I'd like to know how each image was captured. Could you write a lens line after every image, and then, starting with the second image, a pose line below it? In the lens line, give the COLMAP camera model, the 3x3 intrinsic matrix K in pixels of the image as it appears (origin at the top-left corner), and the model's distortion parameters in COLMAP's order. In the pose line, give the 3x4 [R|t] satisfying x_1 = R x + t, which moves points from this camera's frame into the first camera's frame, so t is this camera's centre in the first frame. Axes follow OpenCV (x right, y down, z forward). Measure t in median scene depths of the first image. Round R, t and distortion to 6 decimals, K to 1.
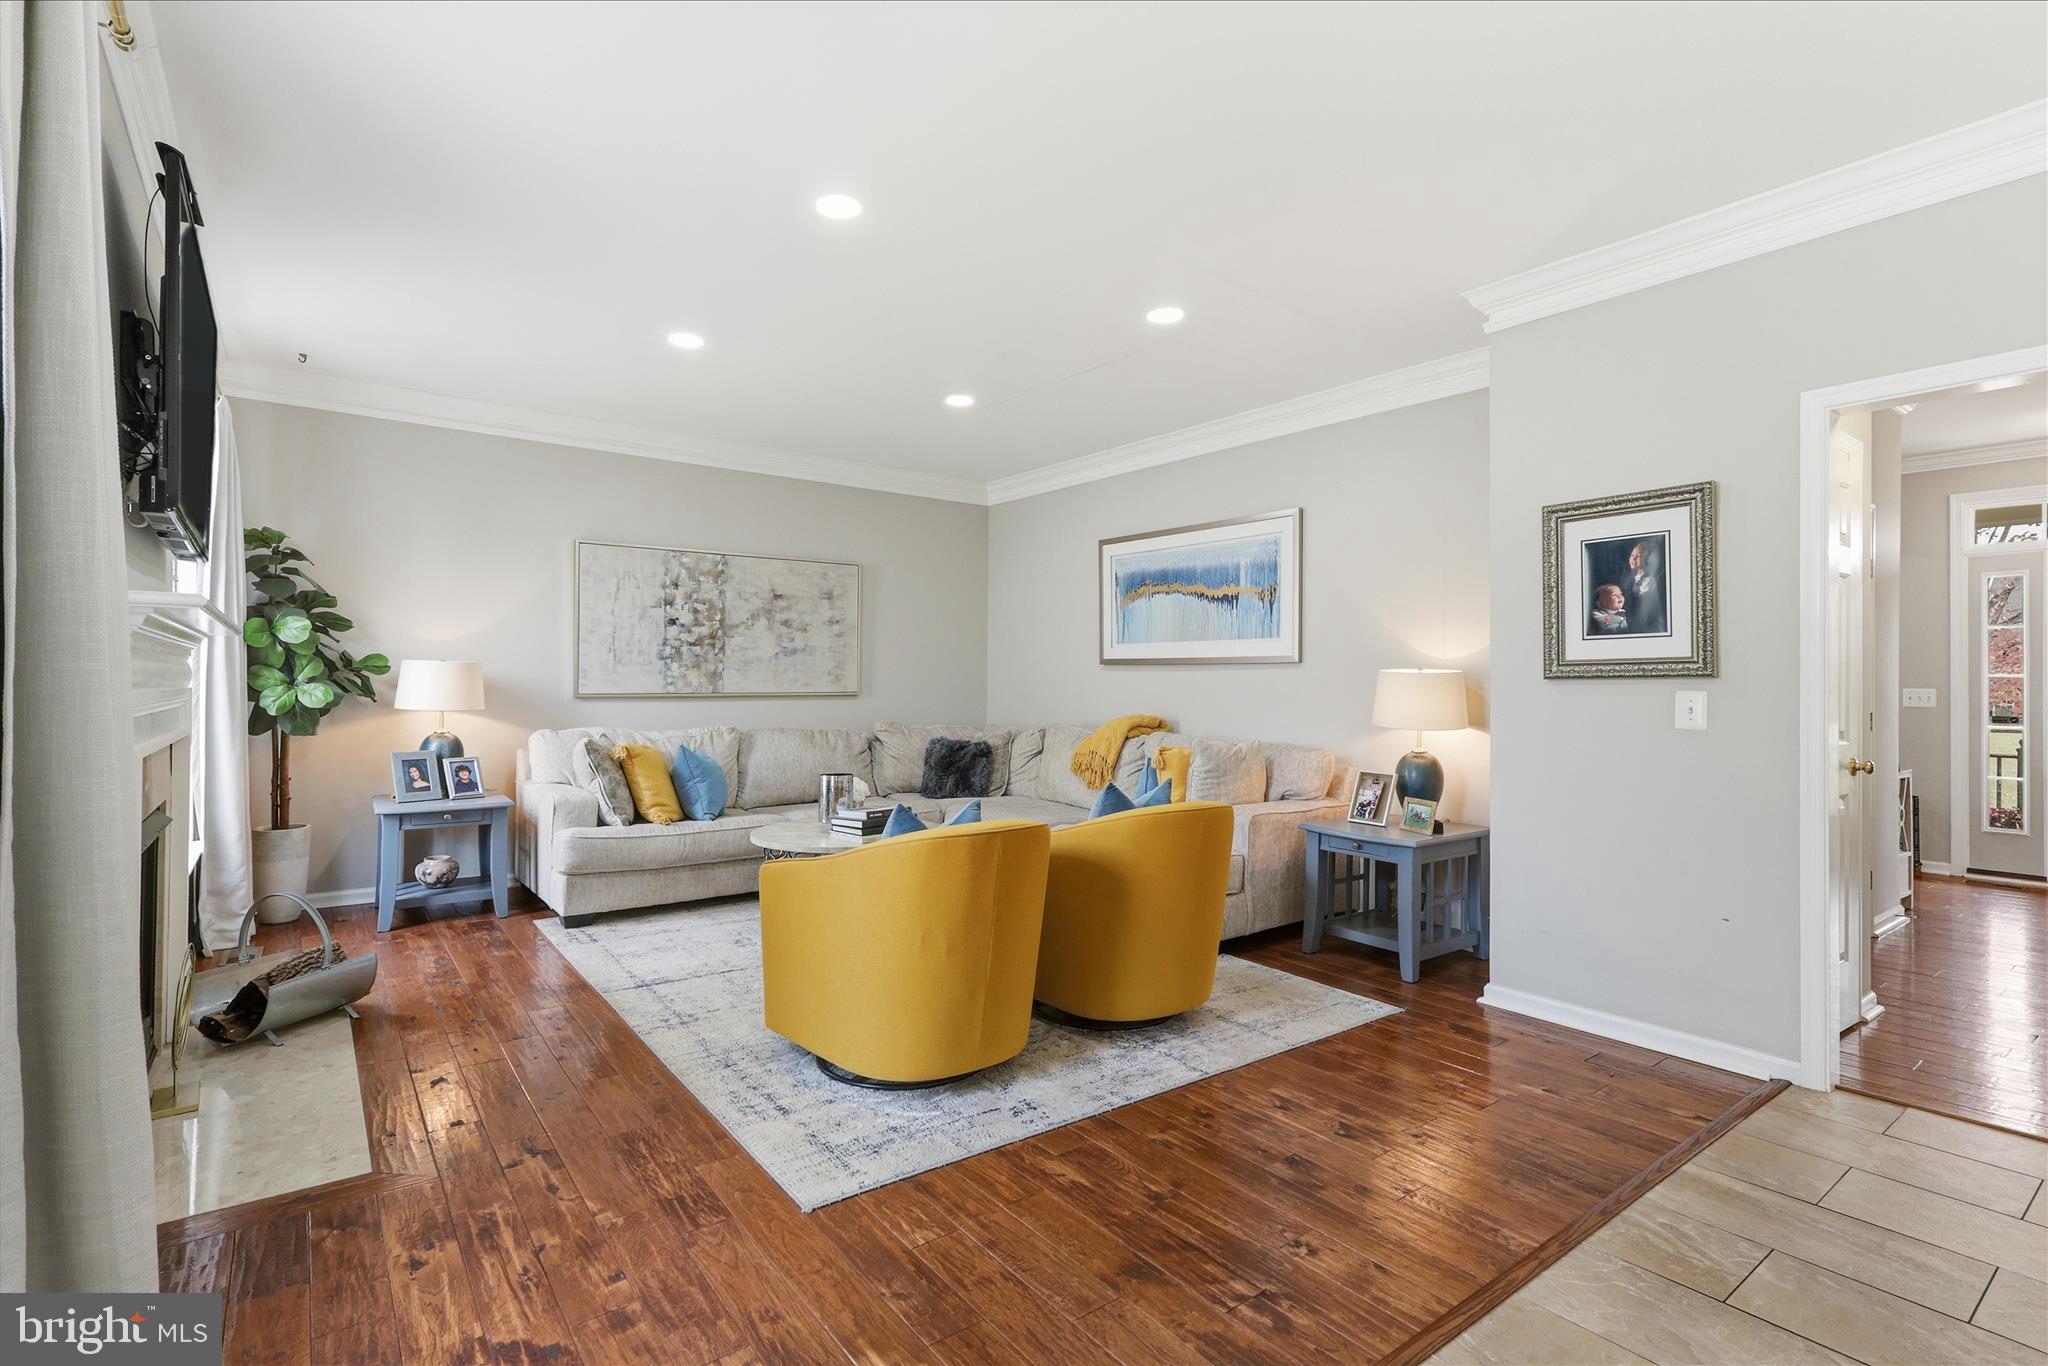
lens RADIAL K [[961.9, 0, 1032.6], [0, 961.9, 671.5], [0, 0, 1]] dist [-0.000415, 0.000308]
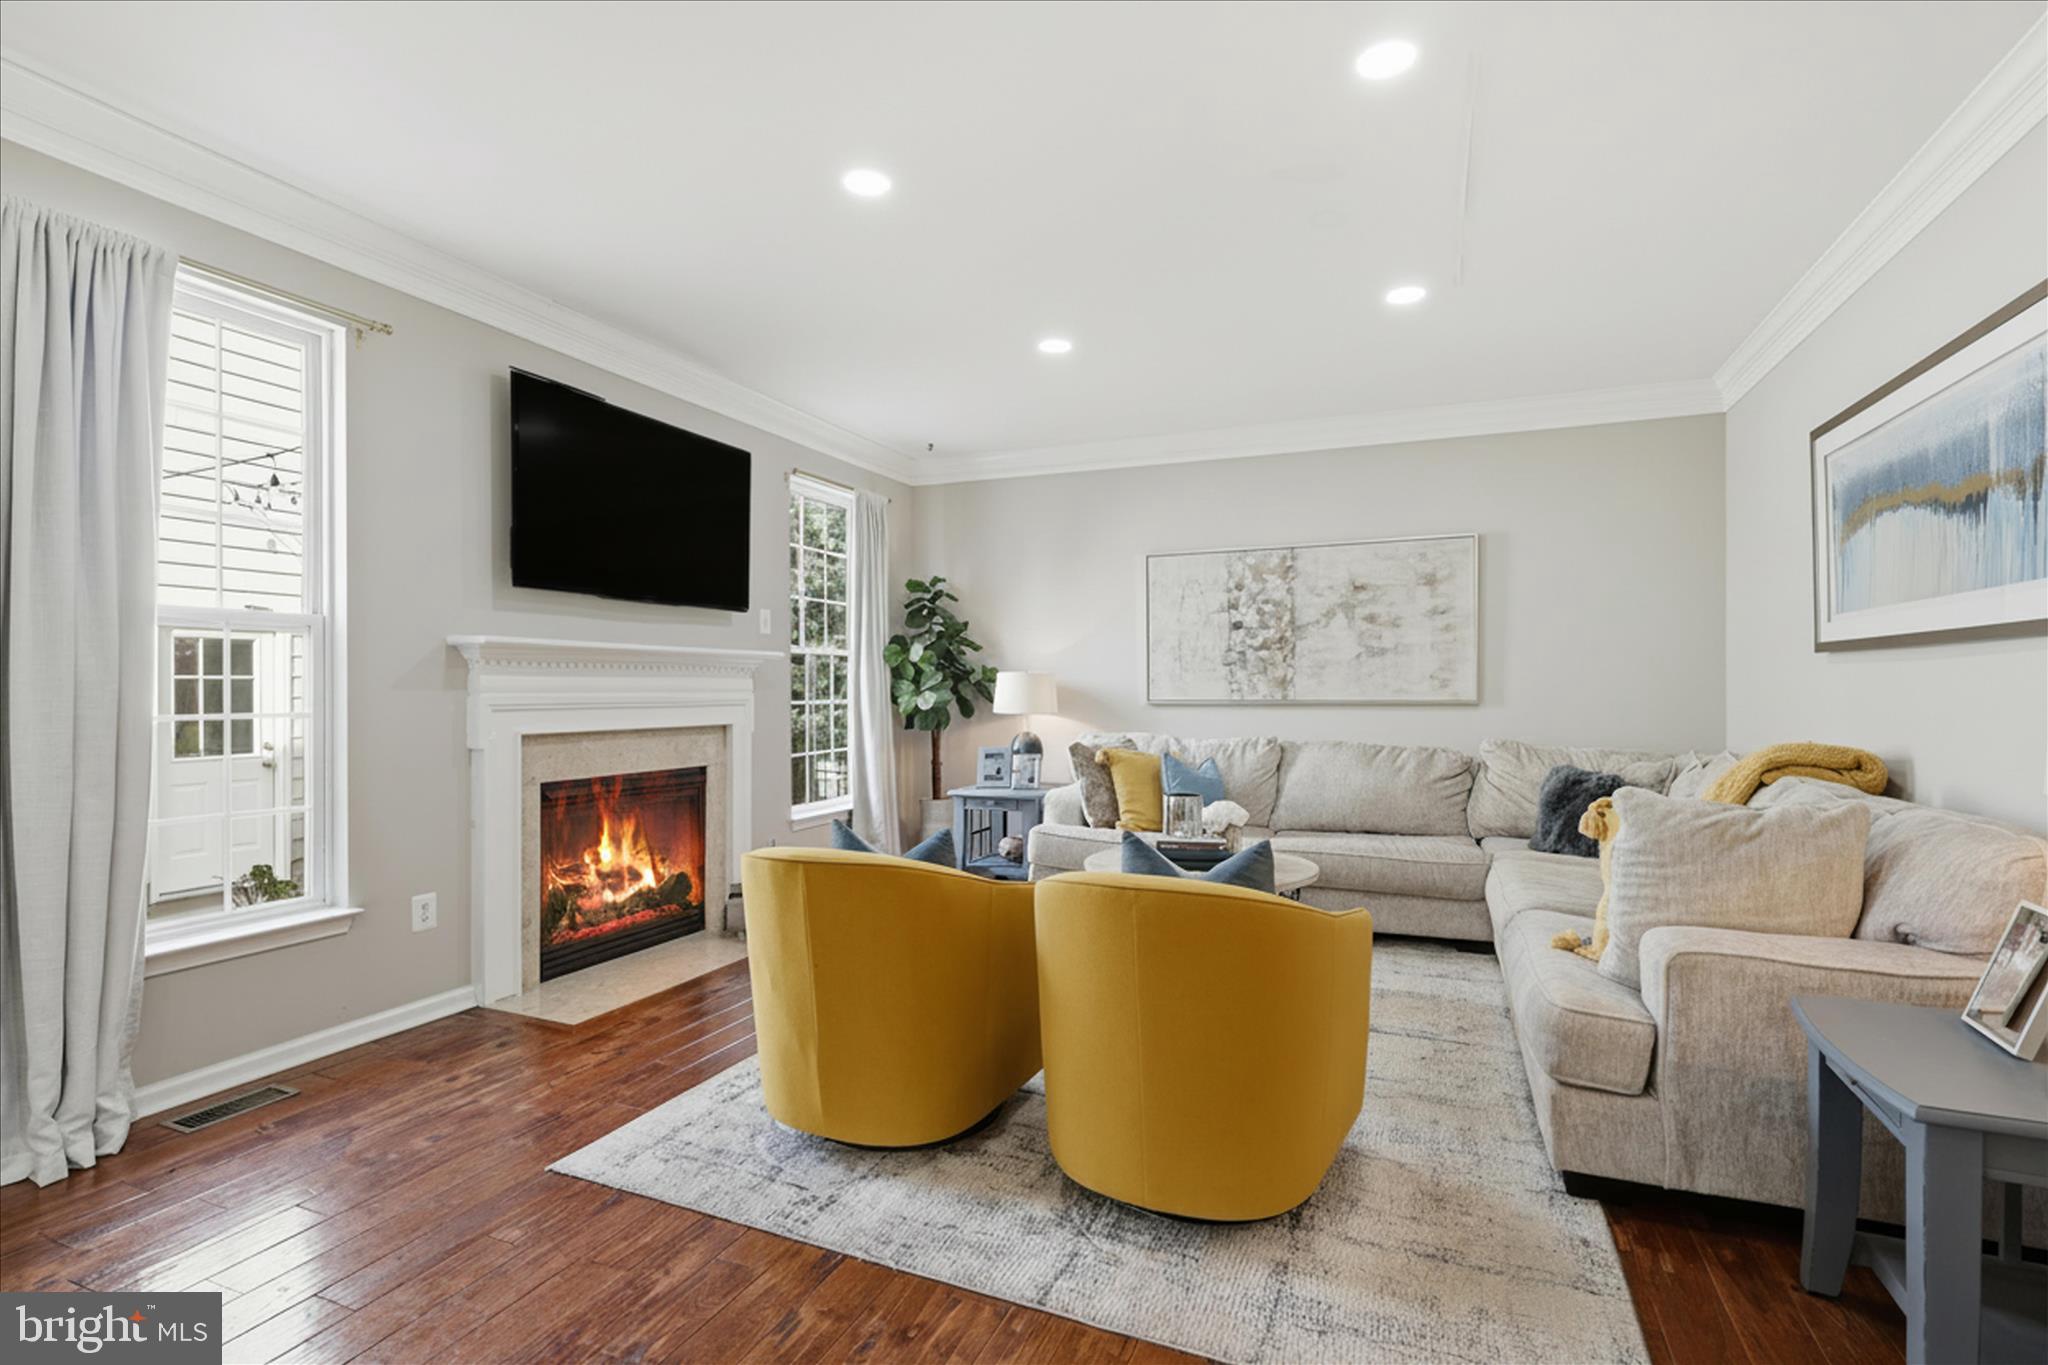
lens RADIAL K [[978.3, 0, 1024.4], [0, 978.3, 687.2], [0, 0, 1]] dist [0.001336, 0.000440]
pose [[0.489400, -0.008884, -0.872014, 0.445707], [0.013947, 0.999900, -0.002360, 0.010187], [0.871948, -0.011008, 0.489475, 0.412437]]
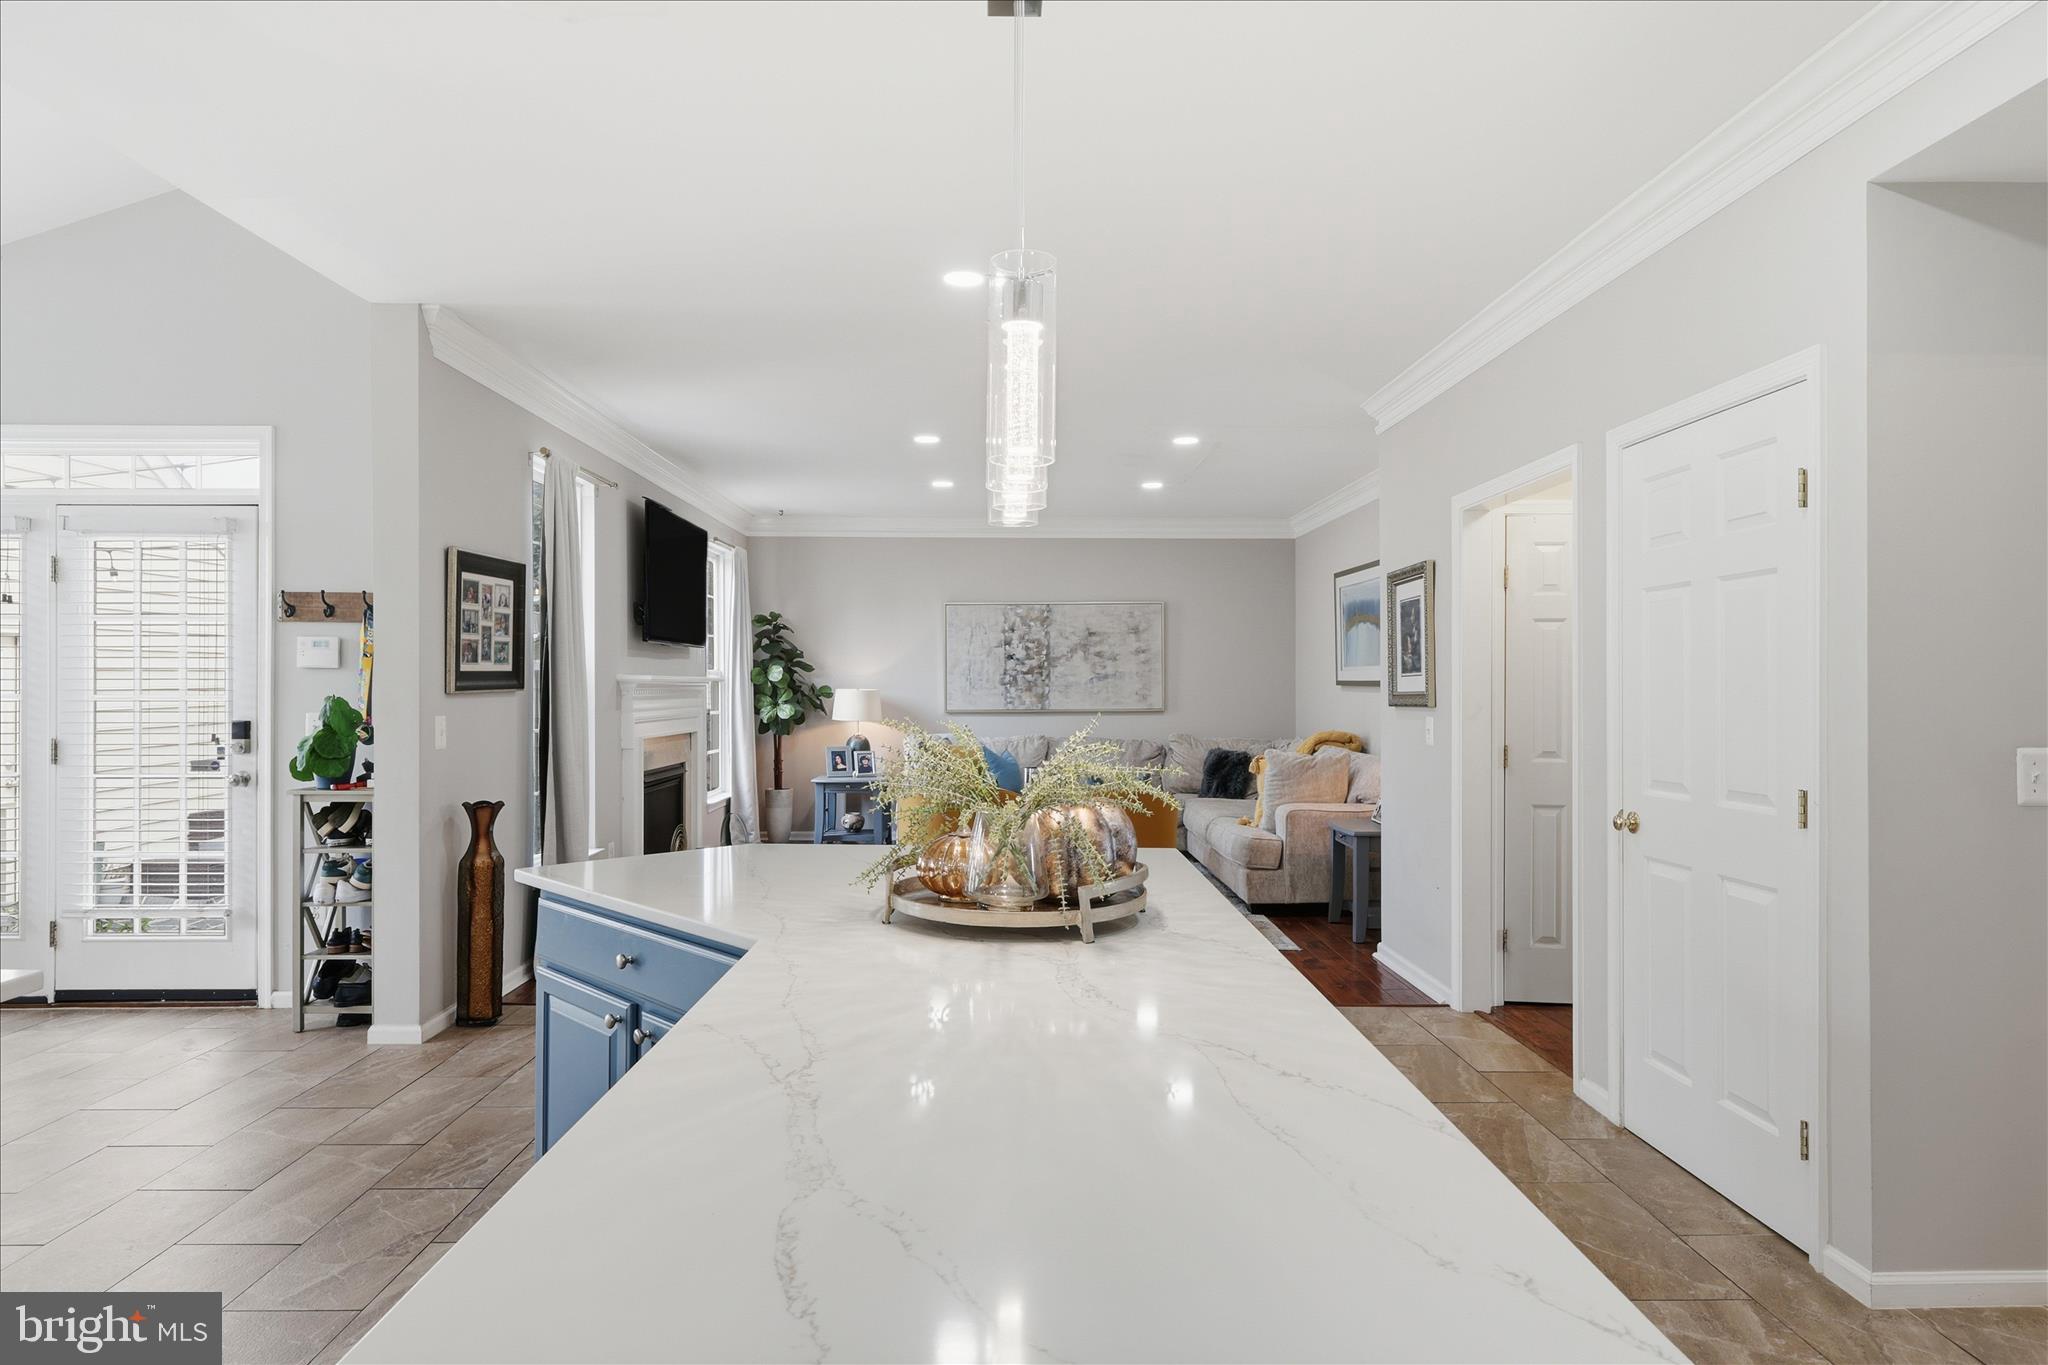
lens RADIAL K [[1215.5, 0, 1032.6], [0, 1215.5, 681.0], [0, 0, 1]] dist [-0.000273, -0.001118]
pose [[0.805990, -0.008956, -0.591861, 0.802989], [0.012412, 0.999921, 0.001771, -0.025134], [0.591798, -0.008773, 0.806038, -0.436777]]
